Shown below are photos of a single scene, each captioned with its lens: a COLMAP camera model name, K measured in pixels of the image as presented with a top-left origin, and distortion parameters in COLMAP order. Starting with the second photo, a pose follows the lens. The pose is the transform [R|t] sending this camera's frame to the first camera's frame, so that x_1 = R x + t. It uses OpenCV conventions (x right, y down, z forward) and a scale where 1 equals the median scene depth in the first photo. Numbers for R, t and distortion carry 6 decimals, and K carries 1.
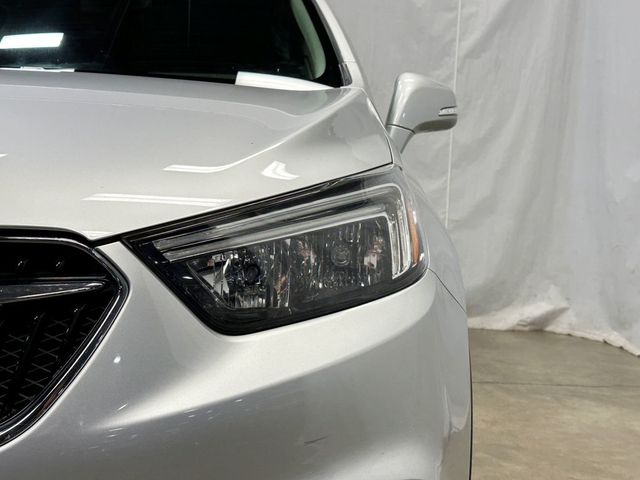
lens RADIAL K [[797.5, 0, 321.1], [0, 797.5, 238.5], [0, 0, 1]] dist [0.124555, 0.000000]
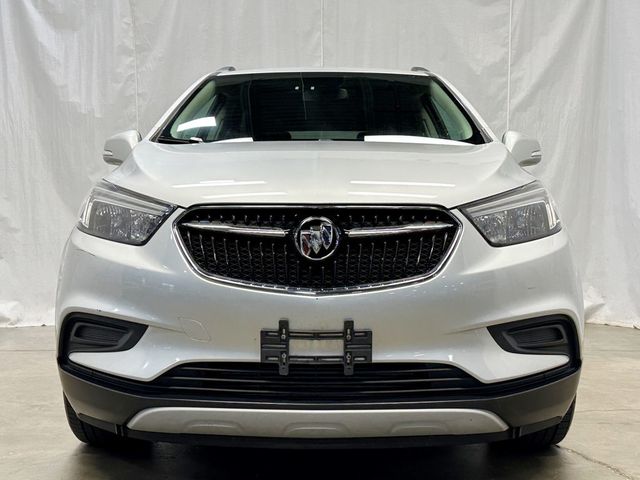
lens RADIAL K [[797.5, 0, 323.4], [0, 797.5, 237.6], [0, 0, 1]] dist [0.124555, 0.000000]
pose [[0.999544, -0.026793, -0.013950, -0.120247], [0.025997, 0.998181, -0.054391, 0.042103], [0.015382, 0.054003, 0.998422, -0.295893]]
